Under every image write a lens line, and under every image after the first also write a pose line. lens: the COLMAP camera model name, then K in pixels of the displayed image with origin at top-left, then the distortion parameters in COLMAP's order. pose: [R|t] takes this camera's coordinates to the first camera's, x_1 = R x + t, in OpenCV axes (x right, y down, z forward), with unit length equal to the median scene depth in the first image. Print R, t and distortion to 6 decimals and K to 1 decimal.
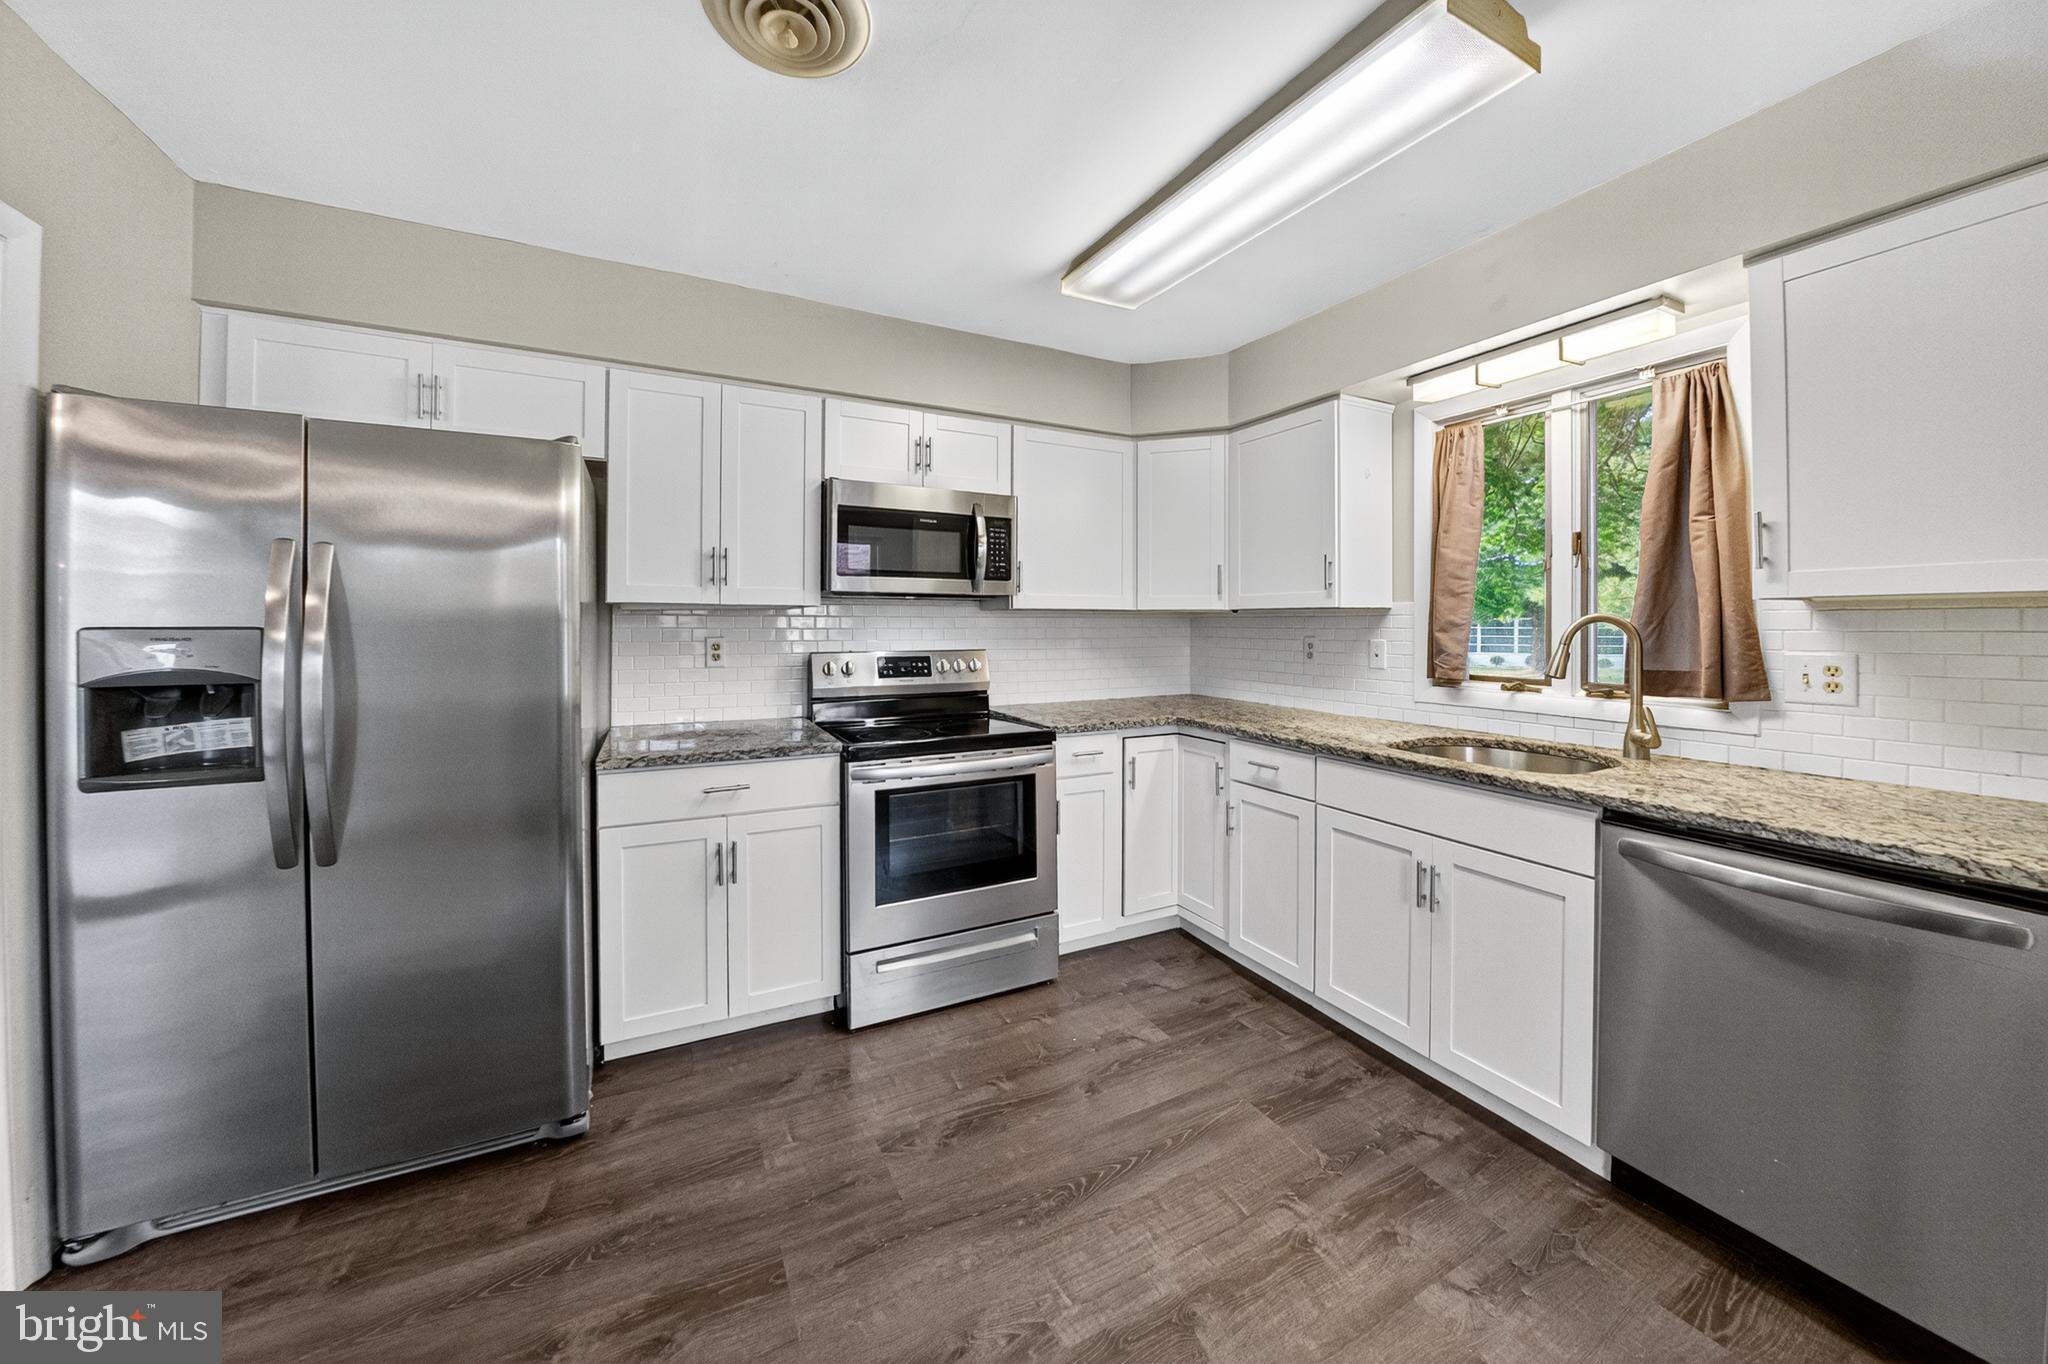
lens RADIAL K [[711.4, 0, 1006.7], [0, 711.4, 623.6], [0, 0, 1]] dist [-0.023182, -0.000086]
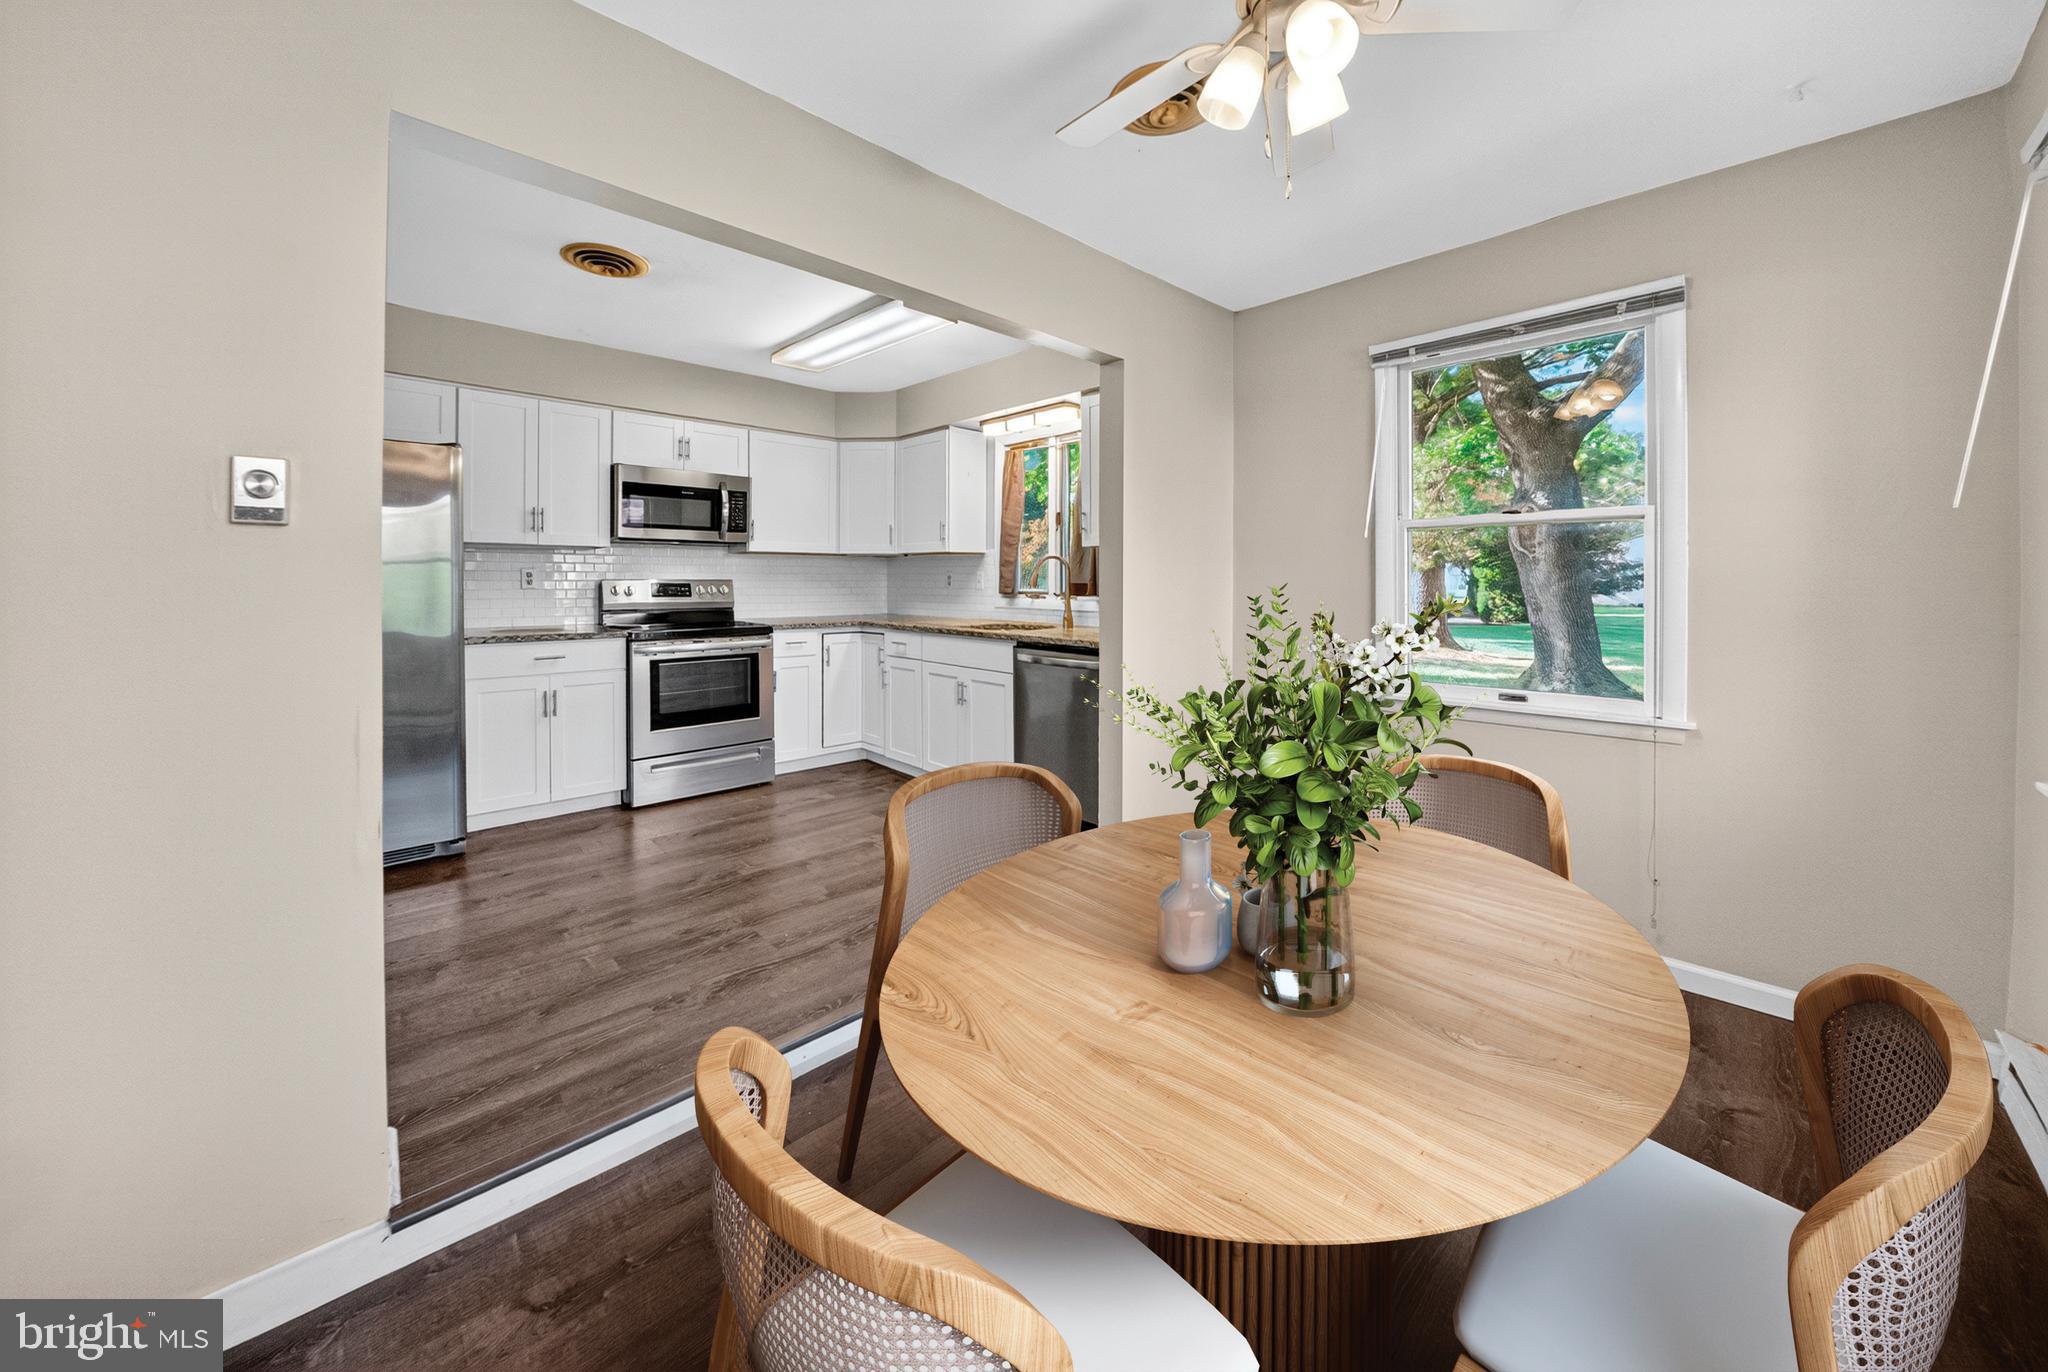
lens RADIAL K [[731.2, 0, 1022.8], [0, 731.2, 582.8], [0, 0, 1]] dist [-0.019251, -0.000005]
pose [[0.956698, -0.000430, 0.291083, 0.130287], [-0.000585, 0.999994, 0.003401, 0.046104], [-0.291083, -0.003425, 0.956692, -0.746516]]
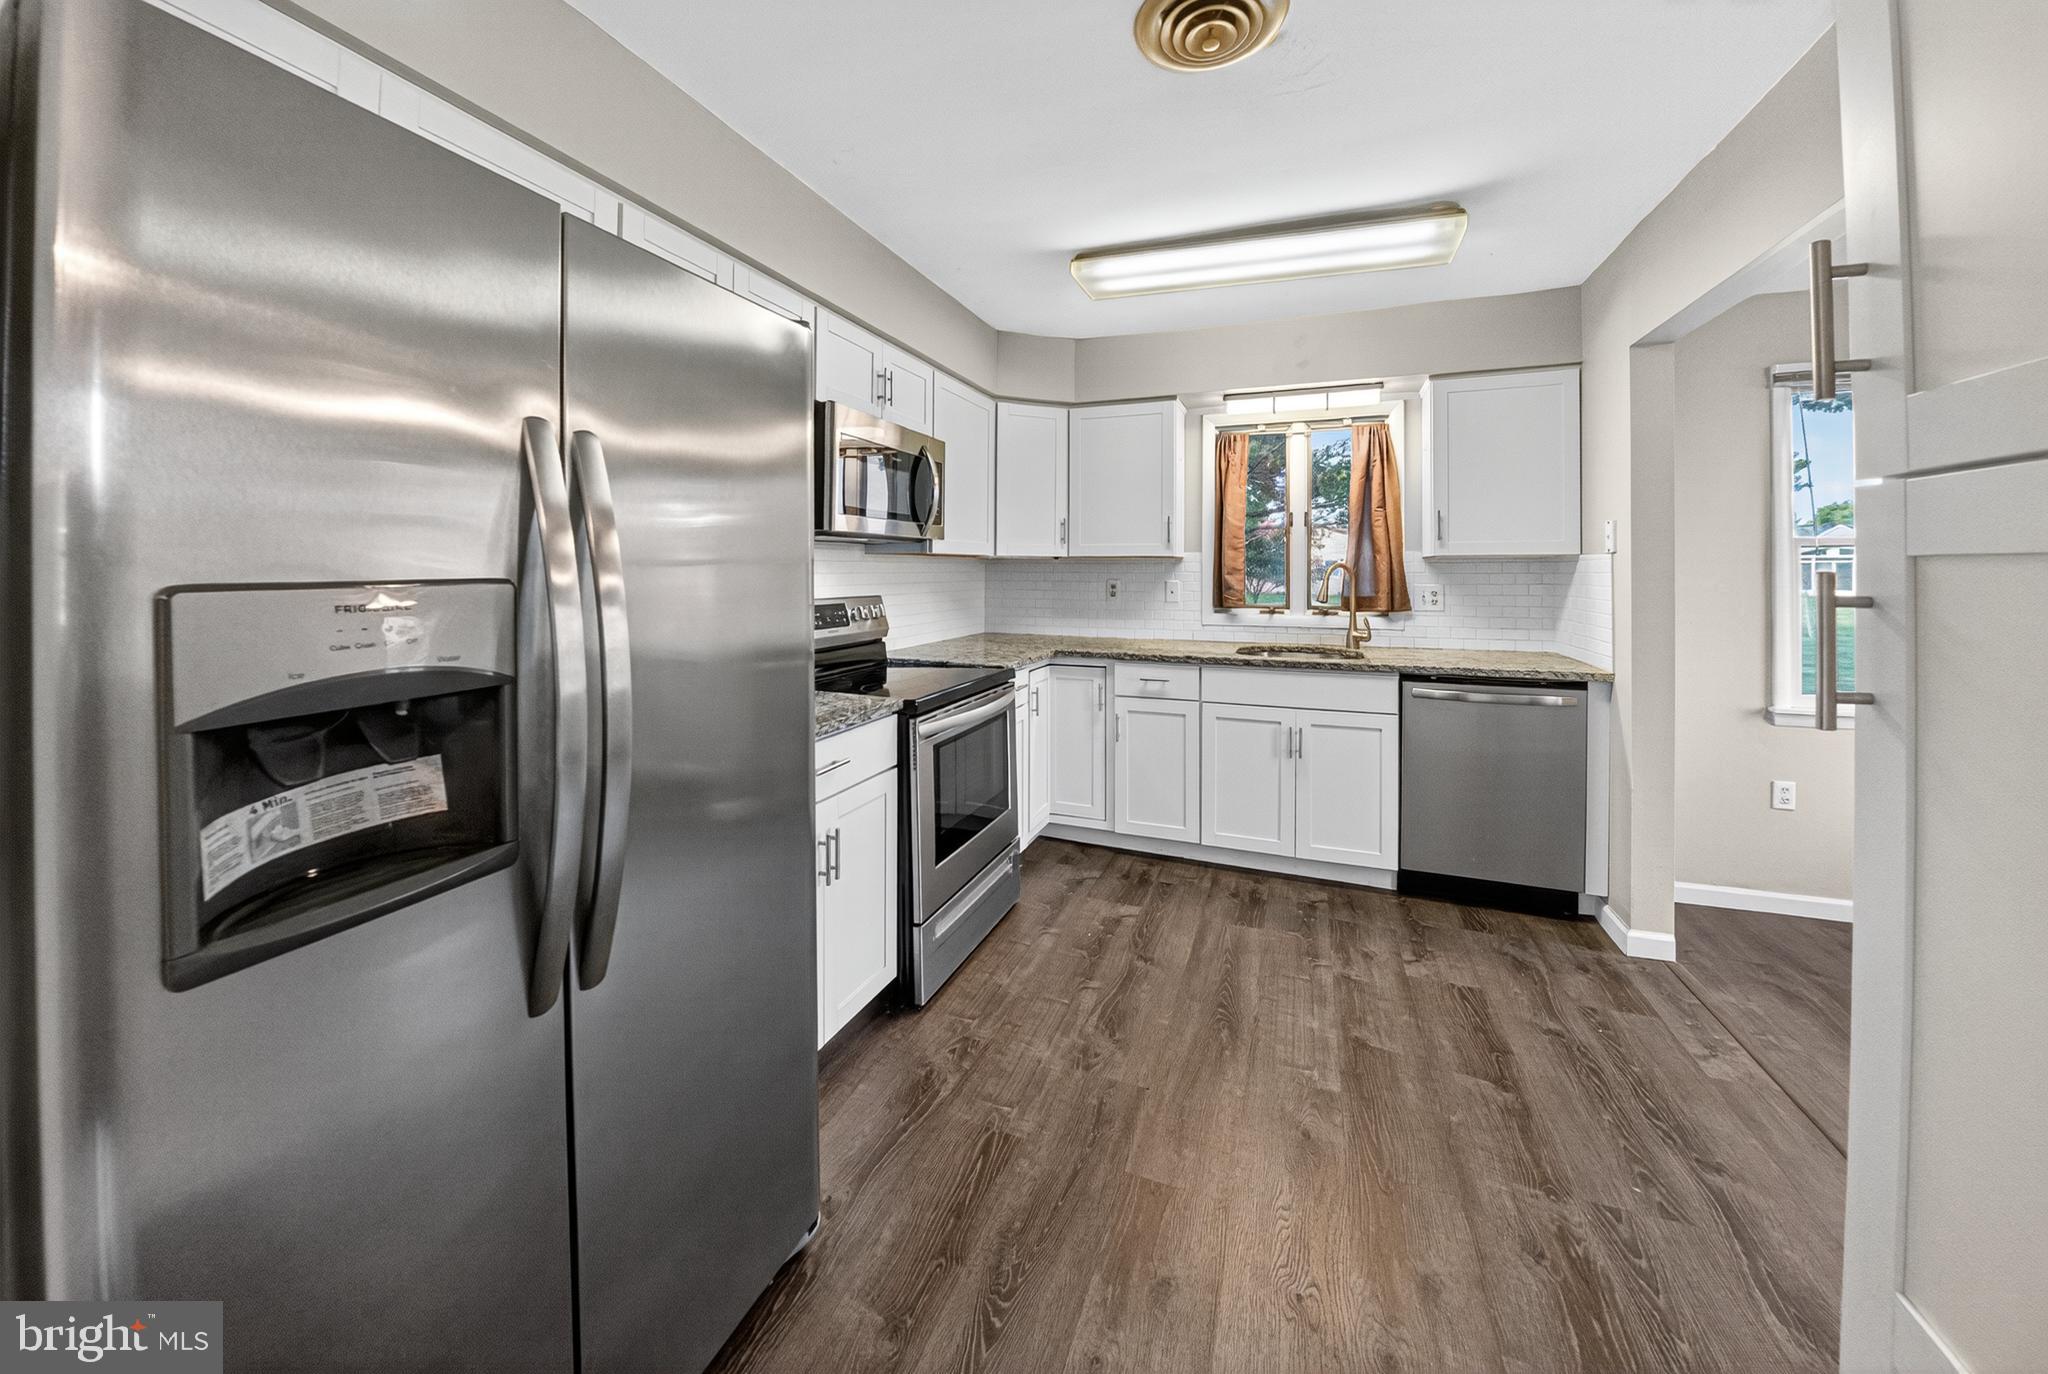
lens RADIAL K [[728.5, 0, 1025.0], [0, 728.5, 568.6], [0, 0, 1]] dist [-0.016778, 0.000055]
pose [[0.737117, -0.000530, 0.675765, -0.671926], [-0.001448, 0.999996, 0.002363, -0.003420], [-0.675764, -0.002720, 0.737113, 0.182091]]
